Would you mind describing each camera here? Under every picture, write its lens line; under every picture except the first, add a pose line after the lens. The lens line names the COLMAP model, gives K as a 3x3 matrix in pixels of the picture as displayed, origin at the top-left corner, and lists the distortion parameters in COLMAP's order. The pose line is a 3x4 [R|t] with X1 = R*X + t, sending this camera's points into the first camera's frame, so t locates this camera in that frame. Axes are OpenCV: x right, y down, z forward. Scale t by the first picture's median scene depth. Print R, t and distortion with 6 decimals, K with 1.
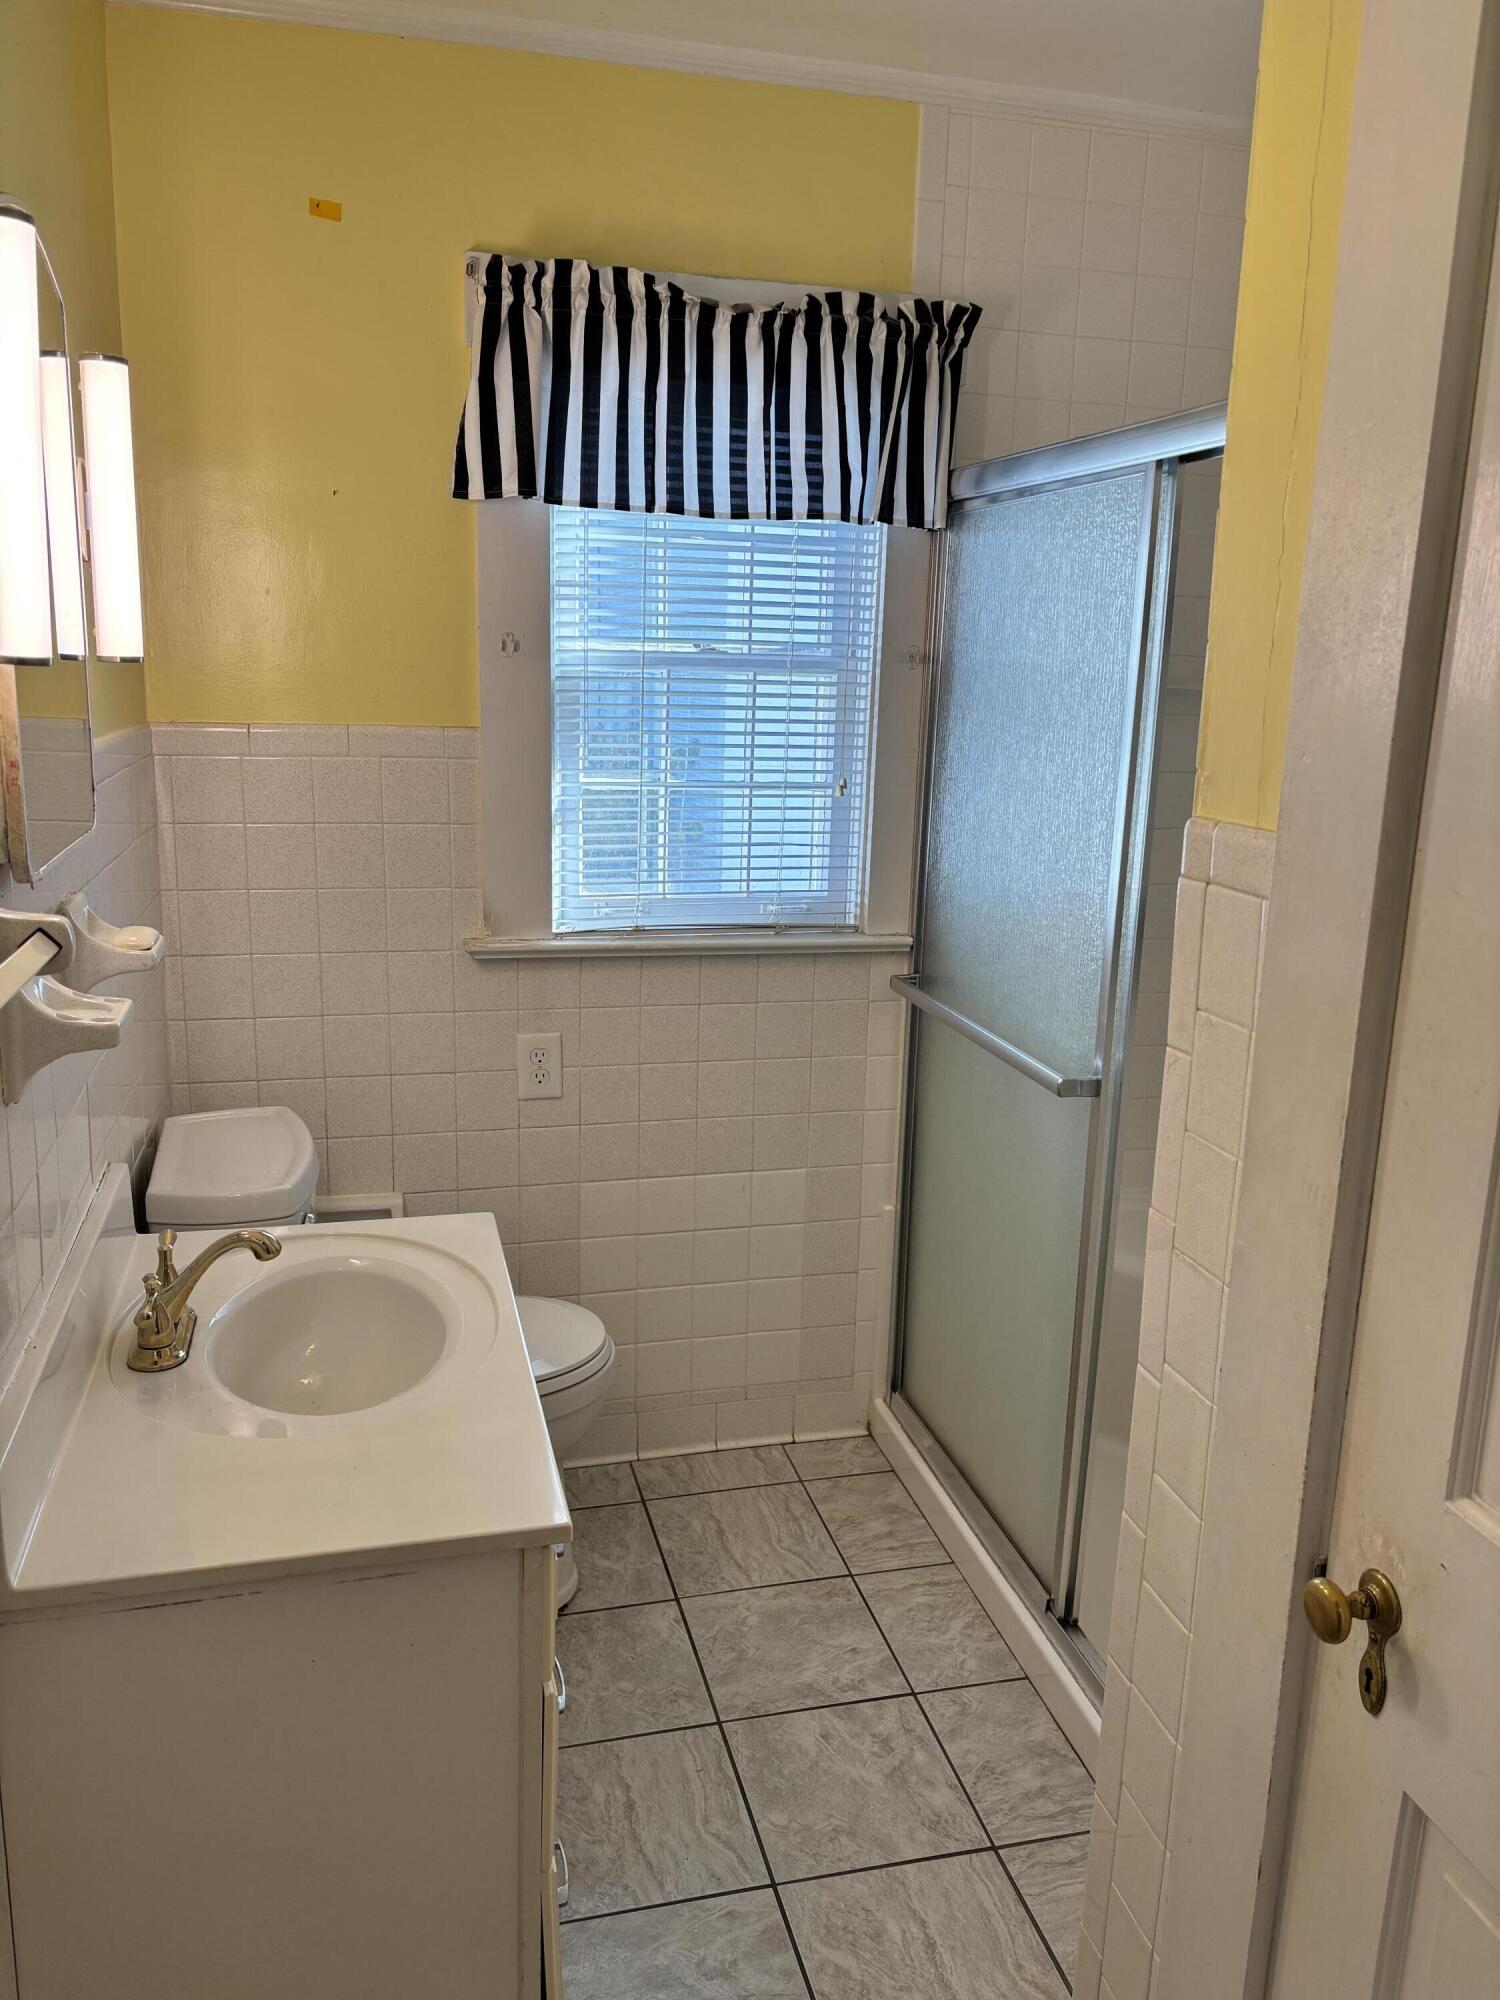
lens RADIAL K [[1520.0, 0, 752.2], [0, 1520.0, 1006.3], [0, 0, 1]] dist [0.056044, -0.070454]
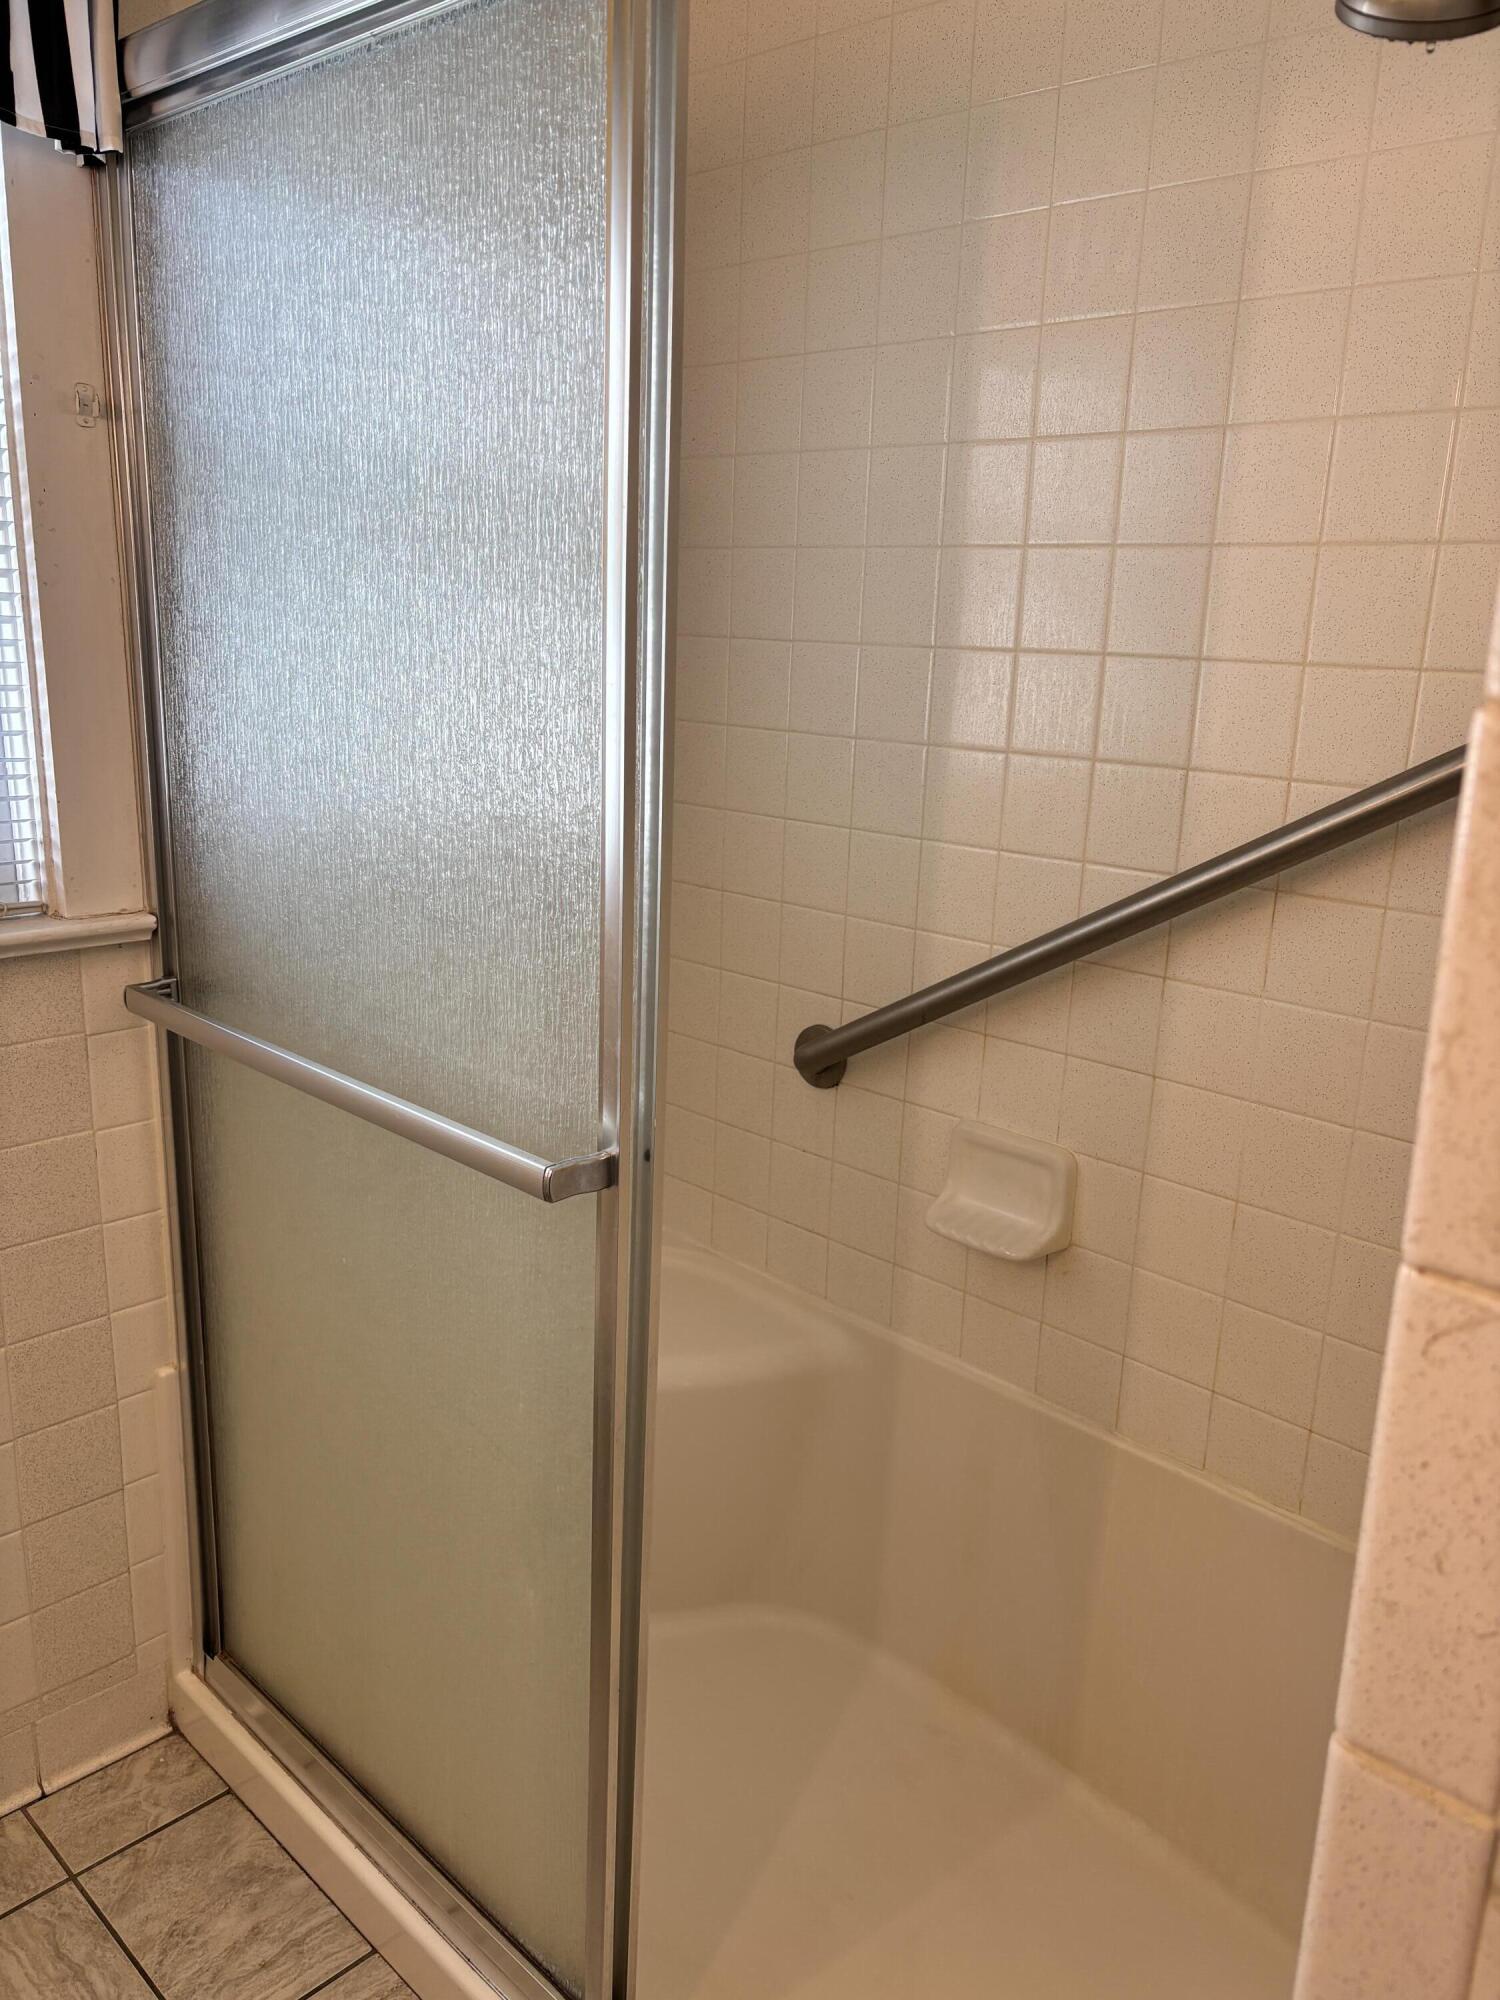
lens RADIAL K [[1520.0, 0, 752.2], [0, 1520.0, 1006.3], [0, 0, 1]] dist [0.056044, -0.070454]
pose [[0.853364, -0.133242, 0.504001, 0.003244], [0.107737, 0.990990, 0.079568, -0.033143], [-0.510062, -0.013601, 0.860030, 0.395264]]
